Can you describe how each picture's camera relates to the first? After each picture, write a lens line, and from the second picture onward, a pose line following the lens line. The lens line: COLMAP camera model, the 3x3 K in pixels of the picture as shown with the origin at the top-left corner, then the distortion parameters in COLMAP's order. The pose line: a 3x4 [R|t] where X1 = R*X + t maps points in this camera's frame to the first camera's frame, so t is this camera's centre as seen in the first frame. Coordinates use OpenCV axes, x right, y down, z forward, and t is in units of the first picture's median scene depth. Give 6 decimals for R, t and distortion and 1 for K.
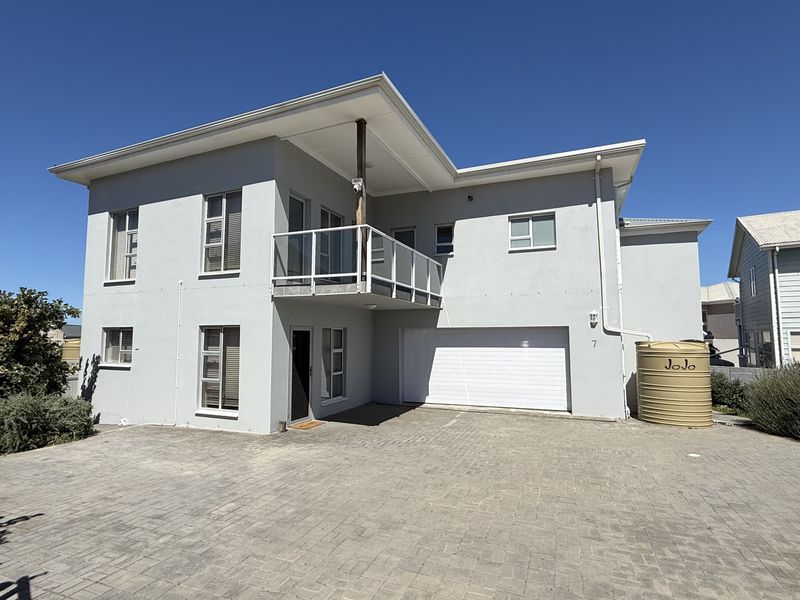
lens RADIAL K [[423.7, 0, 399.3], [0, 423.7, 299.2], [0, 0, 1]] dist [0.004923, -0.001313]
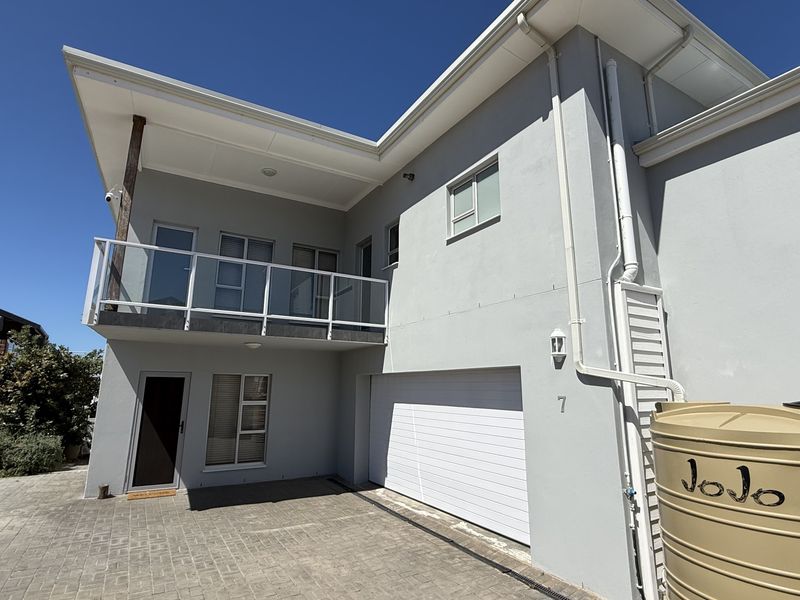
lens RADIAL K [[423.7, 0, 395.8], [0, 423.7, 300.1], [0, 0, 1]] dist [0.004923, -0.001313]
pose [[0.792347, -0.114170, -0.599292, 0.628830], [0.042348, 0.990256, -0.132662, 0.050807], [0.608599, 0.079735, 0.789462, 0.562829]]
